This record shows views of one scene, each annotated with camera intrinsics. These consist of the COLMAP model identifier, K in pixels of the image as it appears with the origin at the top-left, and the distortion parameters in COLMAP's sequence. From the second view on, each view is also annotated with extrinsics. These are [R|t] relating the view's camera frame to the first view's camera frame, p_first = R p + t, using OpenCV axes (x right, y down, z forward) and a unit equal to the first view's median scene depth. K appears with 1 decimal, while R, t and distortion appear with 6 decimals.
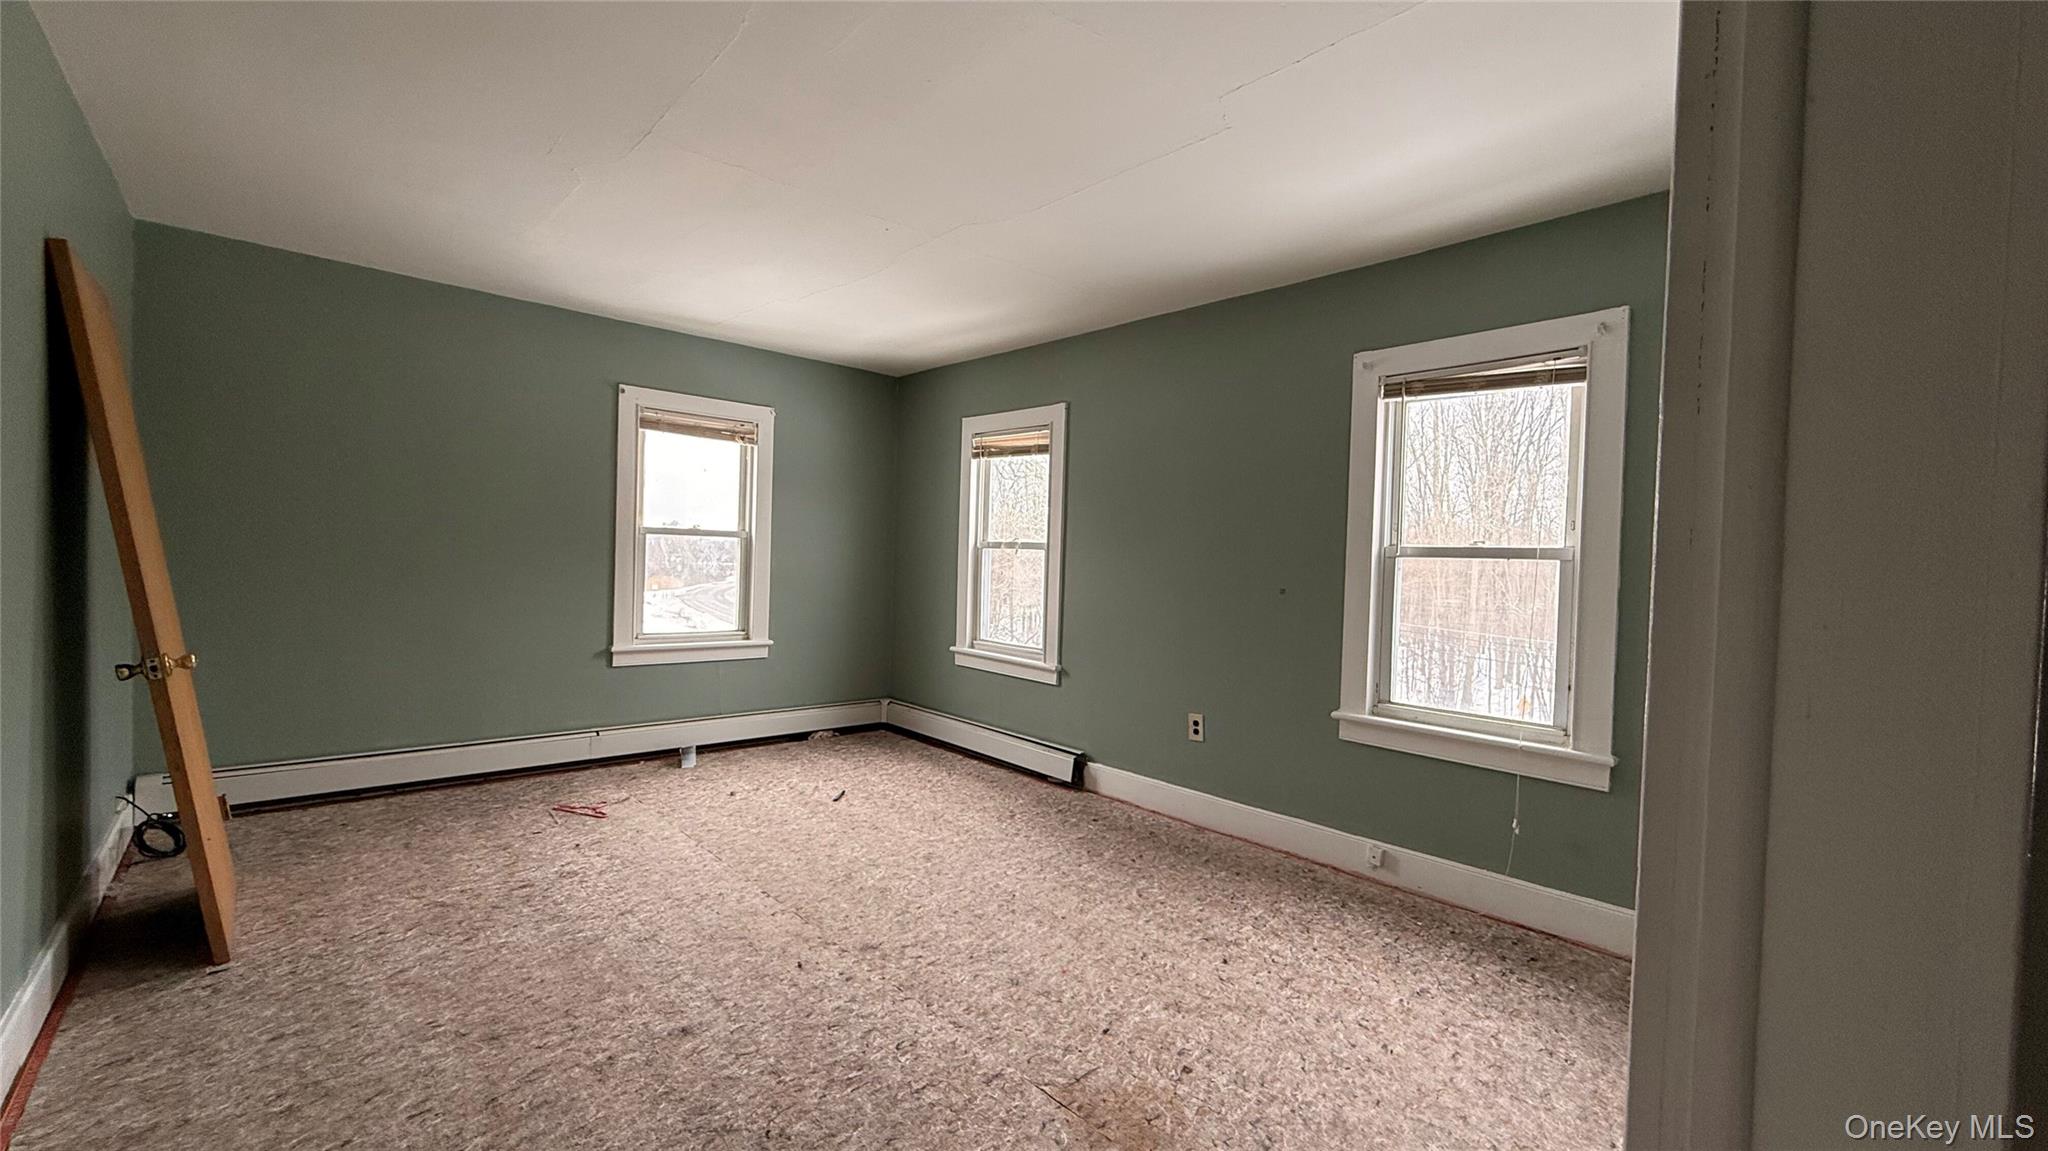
lens RADIAL K [[815.1, 0, 1016.7], [0, 815.1, 576.4], [0, 0, 1]] dist [-0.000033, 0.000290]
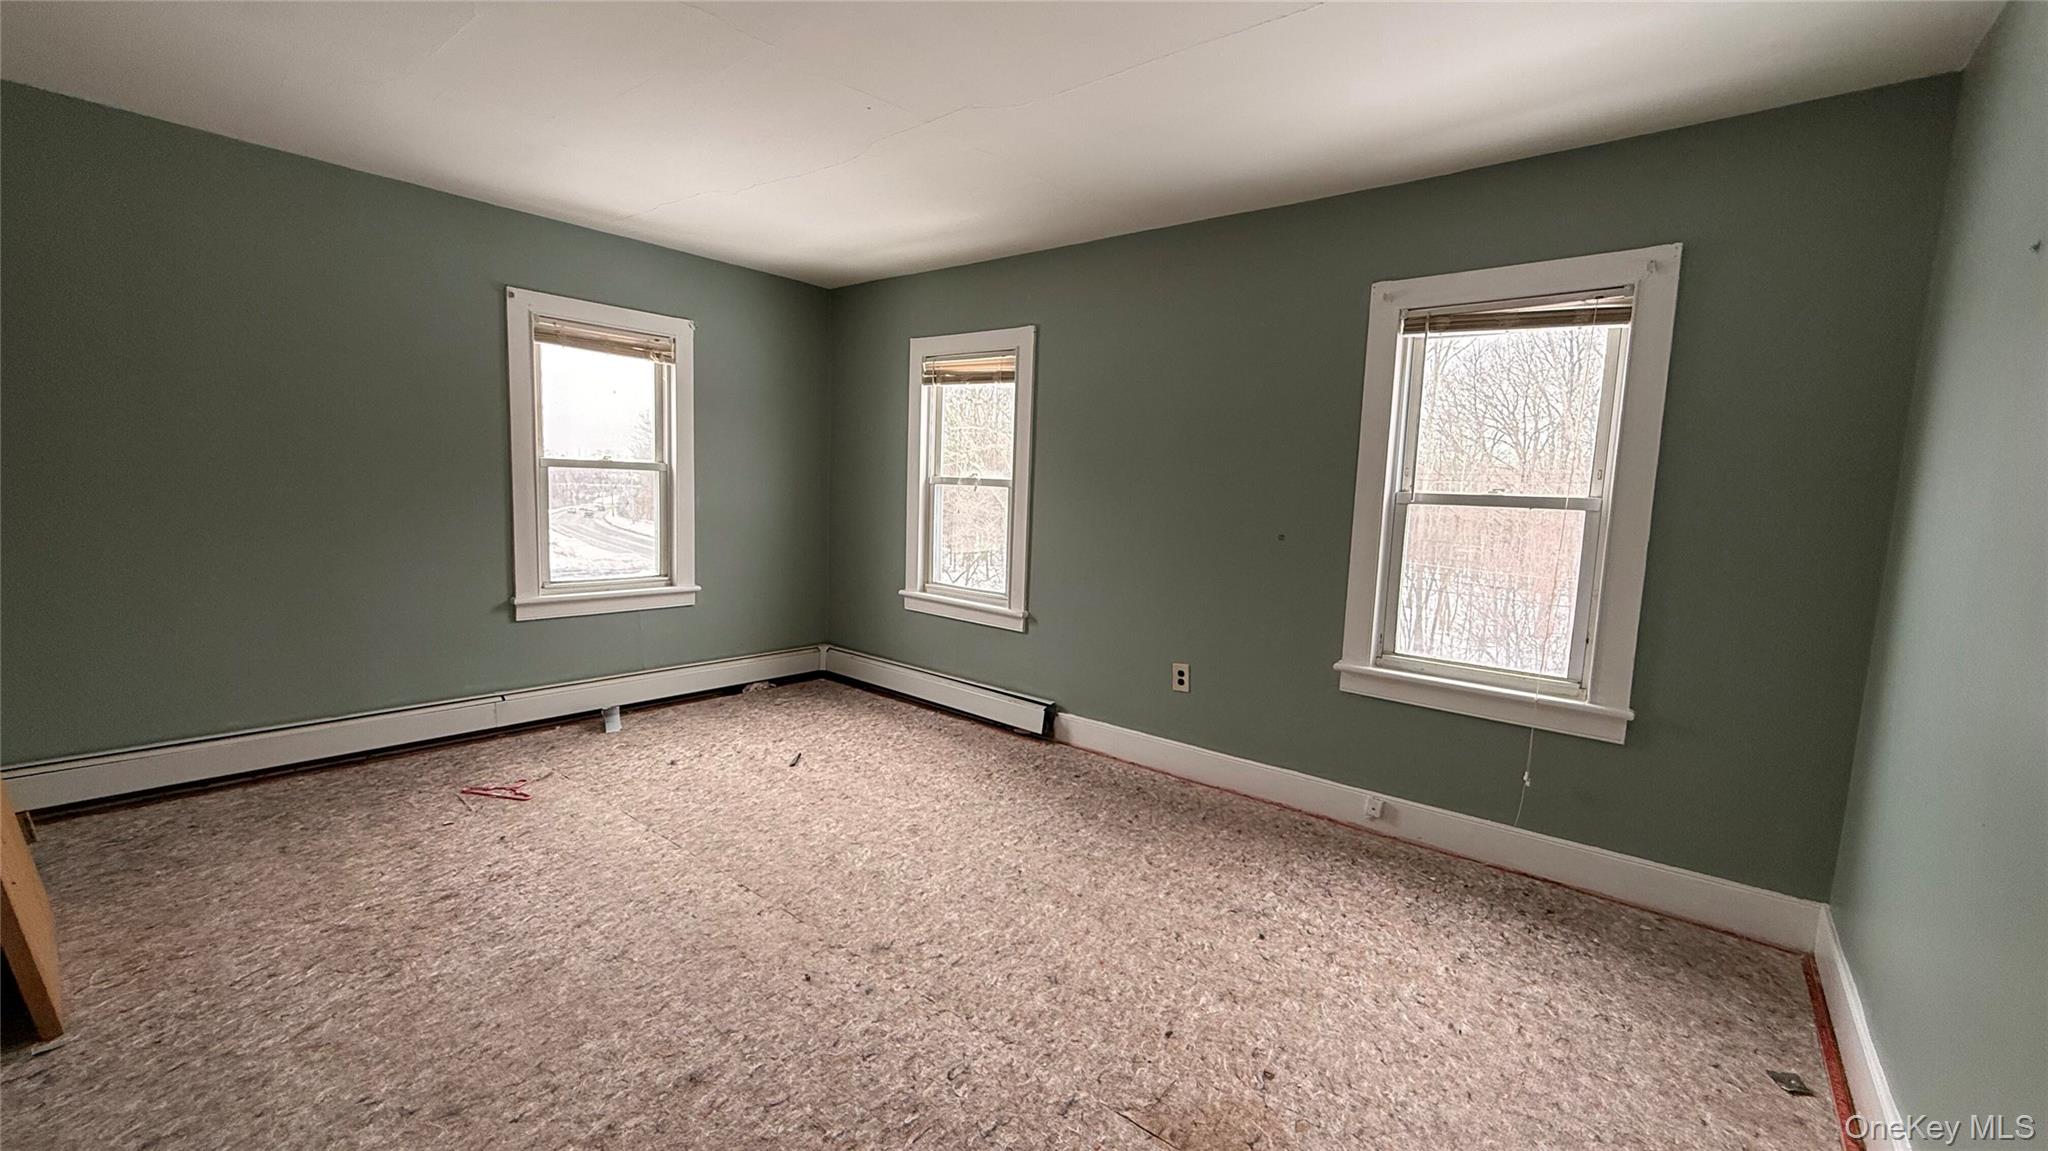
lens RADIAL K [[815.1, 0, 1016.7], [0, 815.1, 576.4], [0, 0, 1]] dist [-0.000033, 0.000290]
pose [[0.990942, -0.010545, 0.133875, -0.126259], [-0.002134, 0.995550, 0.094209, -0.029649], [-0.134272, -0.093641, 0.986510, 0.116824]]
